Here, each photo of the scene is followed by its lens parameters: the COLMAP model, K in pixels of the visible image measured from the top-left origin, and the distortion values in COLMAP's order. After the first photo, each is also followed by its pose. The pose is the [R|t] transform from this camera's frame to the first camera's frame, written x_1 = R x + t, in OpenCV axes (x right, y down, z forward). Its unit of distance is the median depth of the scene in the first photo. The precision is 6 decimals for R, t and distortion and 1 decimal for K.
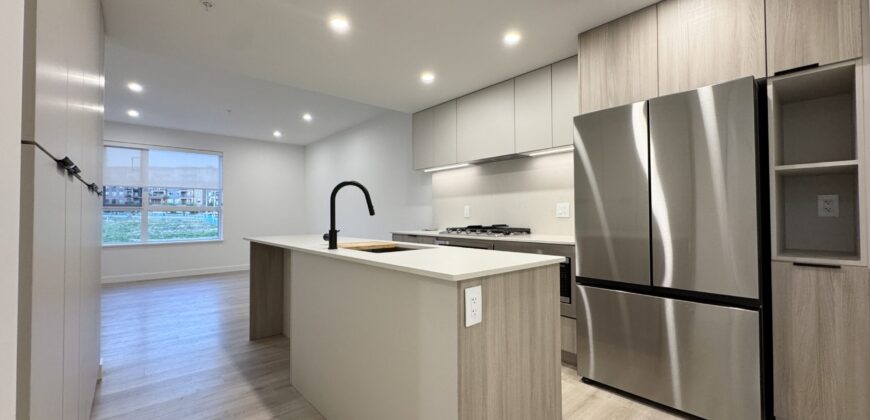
lens RADIAL K [[350.5, 0, 435.1], [0, 350.5, 210.0], [0, 0, 1]] dist [0.000064, 0.000849]
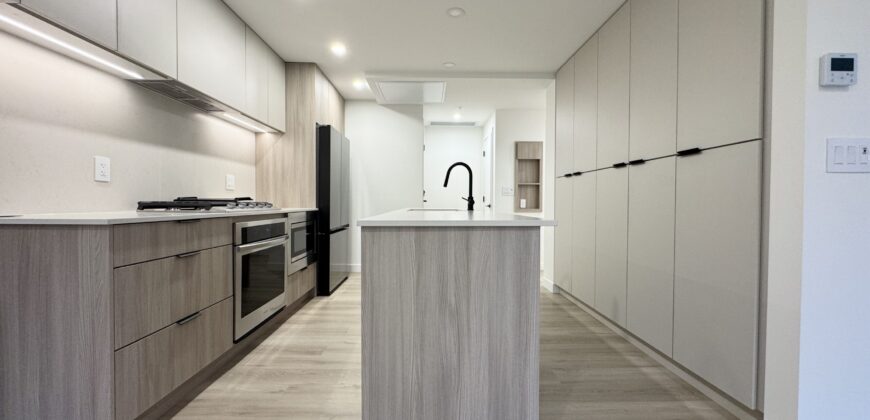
lens RADIAL K [[350.5, 0, 435.3], [0, 350.5, 207.8], [0, 0, 1]] dist [0.000064, 0.000849]
pose [[-0.762234, -0.008121, 0.647250, -0.576162], [-0.012091, 0.999925, -0.001693, 0.055107], [-0.647188, -0.009117, -0.762276, 1.133709]]
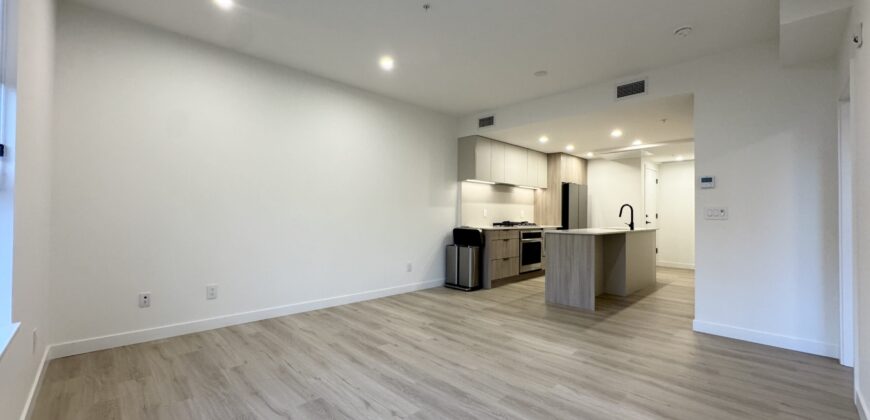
lens RADIAL K [[350.5, 0, 432.7], [0, 350.5, 212.4], [0, 0, 1]] dist [0.000064, 0.000849]
pose [[-0.041667, 0.012640, 0.999052, -1.512880], [-0.027310, 0.999532, -0.013785, 0.030660], [-0.998758, -0.027859, -0.041302, 1.371520]]
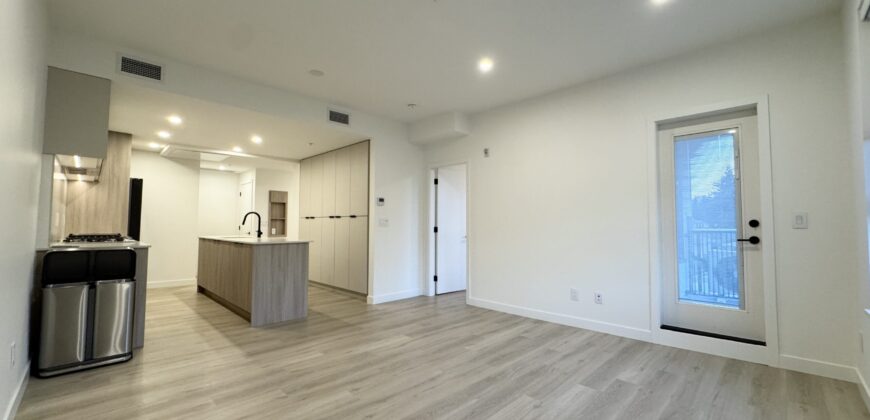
lens RADIAL K [[350.5, 0, 438.2], [0, 350.5, 208.7], [0, 0, 1]] dist [0.000064, 0.000849]
pose [[-0.997882, -0.001184, -0.065038, -0.781761], [0.003095, 0.997839, -0.065638, 0.037771], [0.064975, -0.065701, -0.995722, 1.984270]]
